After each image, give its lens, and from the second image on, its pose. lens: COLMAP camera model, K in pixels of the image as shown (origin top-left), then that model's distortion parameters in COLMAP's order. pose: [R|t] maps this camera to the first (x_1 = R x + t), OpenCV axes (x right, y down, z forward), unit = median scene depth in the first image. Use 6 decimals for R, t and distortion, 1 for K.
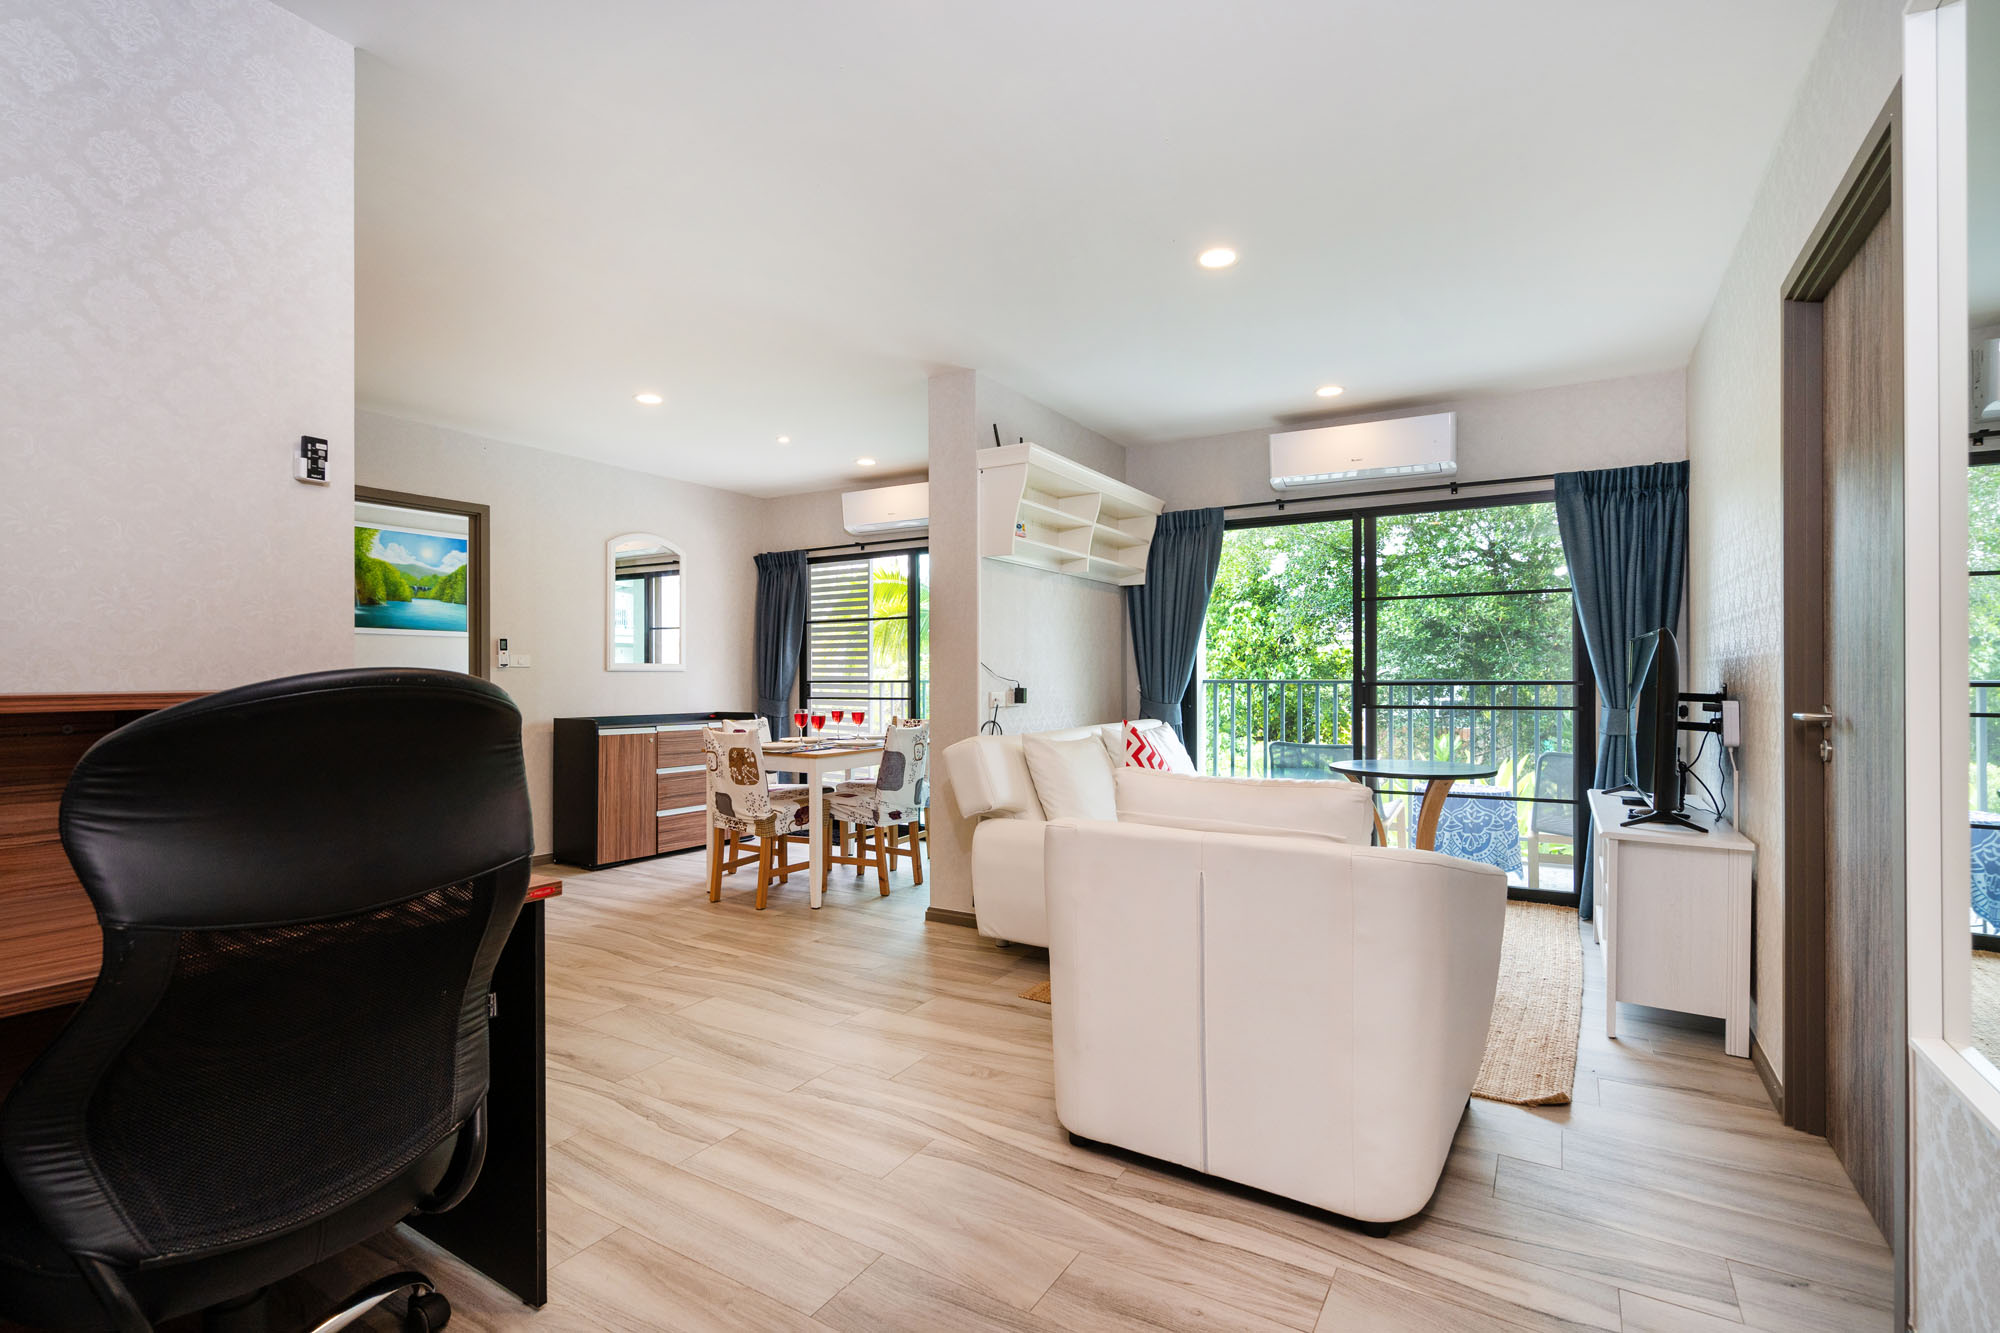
lens RADIAL K [[912.7, 0, 1038.1], [0, 912.7, 664.7], [0, 0, 1]] dist [-0.000420, -0.000773]
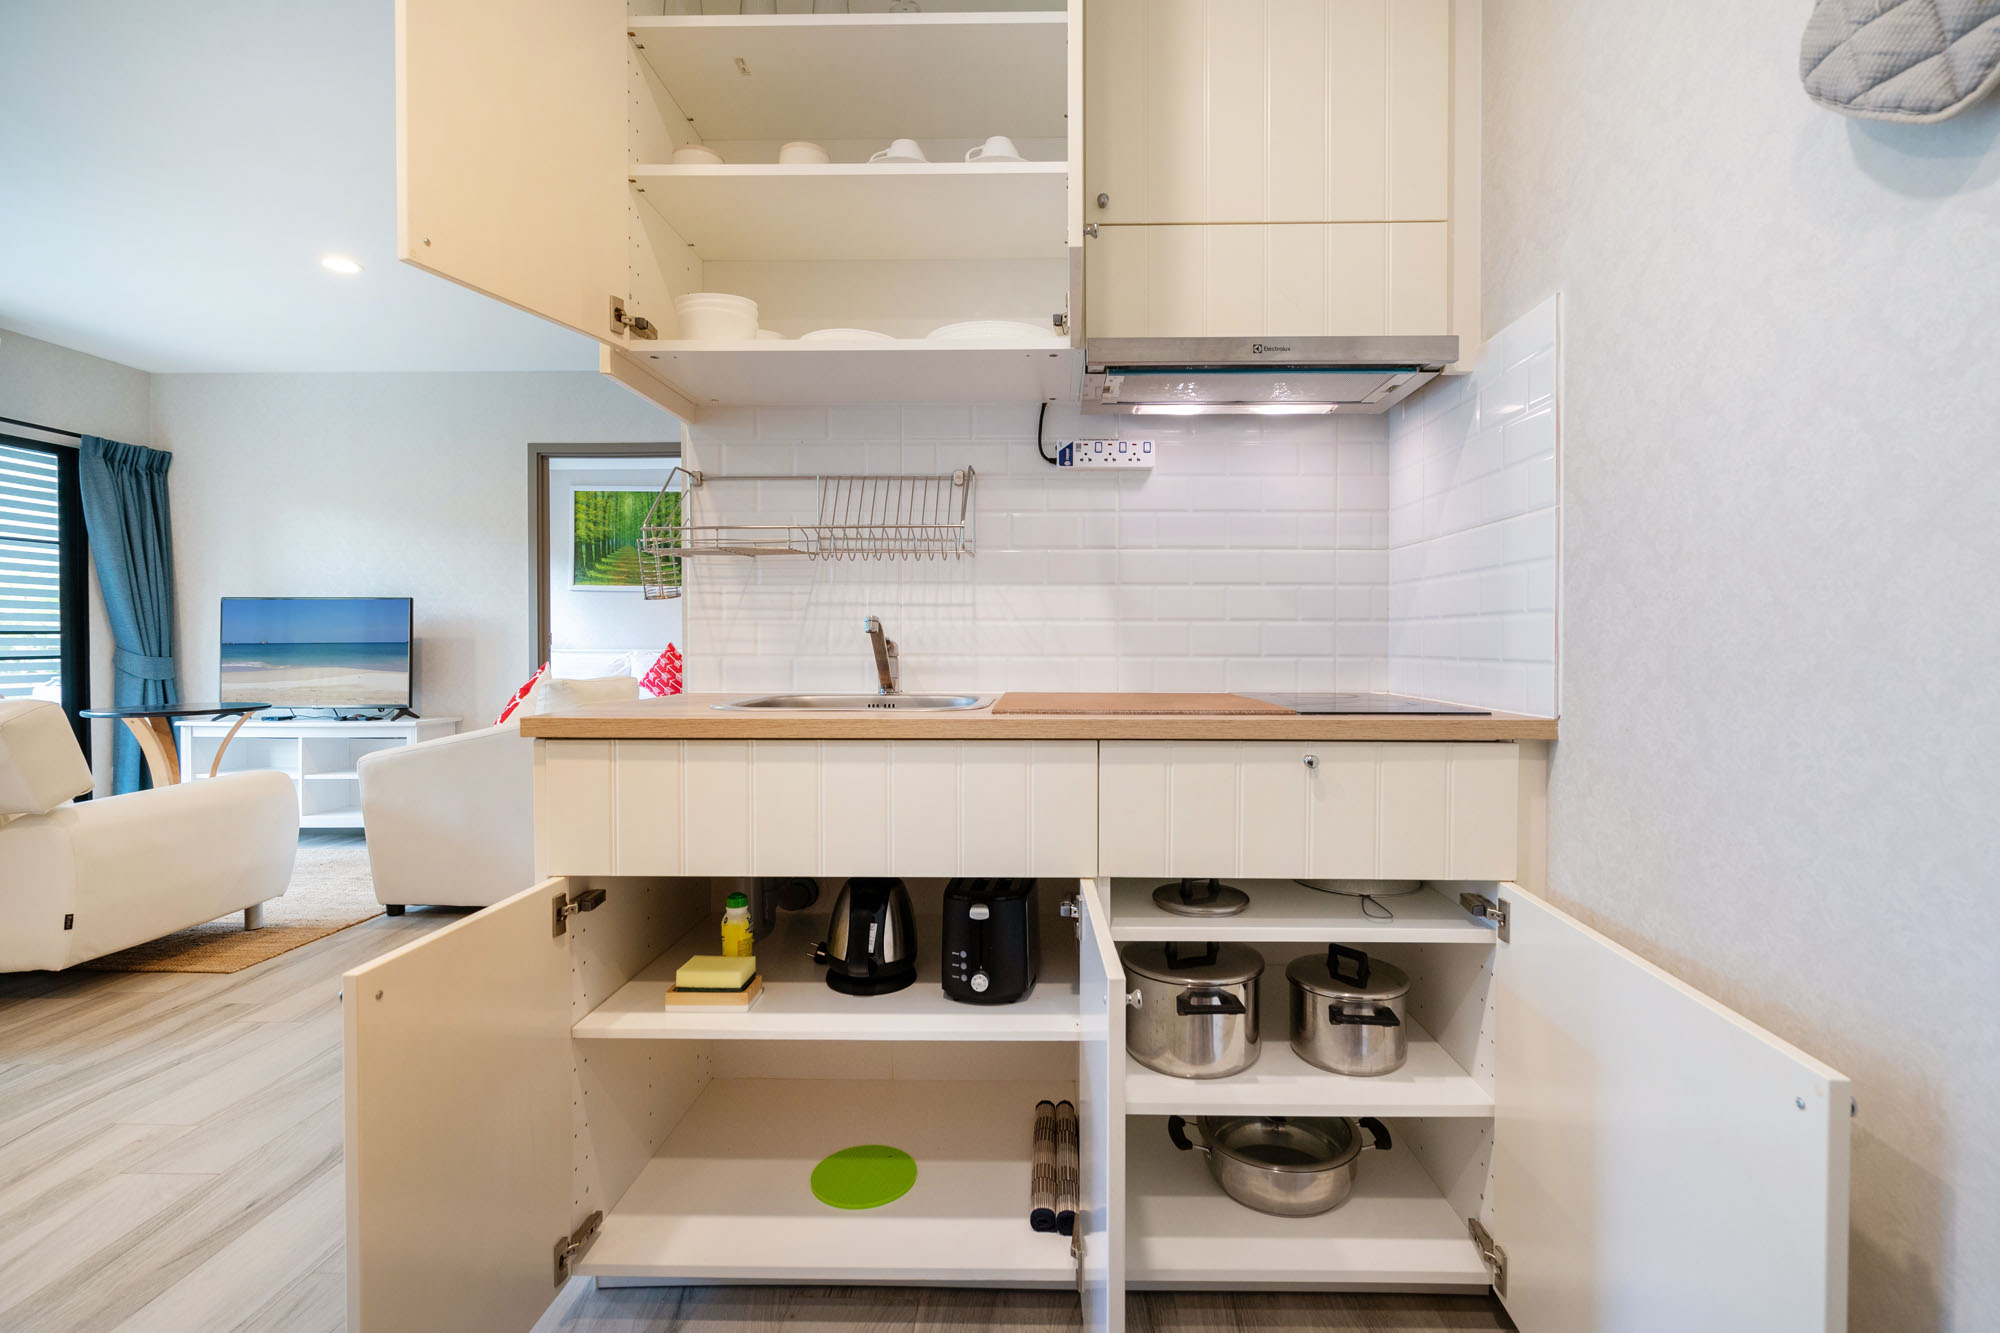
lens RADIAL K [[912.7, 0, 1030.2], [0, 912.7, 637.8], [0, 0, 1]] dist [-0.000420, -0.000773]
pose [[-0.484594, 0.001533, 0.874738, -0.743971], [-0.009851, 0.999925, -0.007210, 0.020254], [-0.874684, -0.012111, -0.484543, 0.470796]]
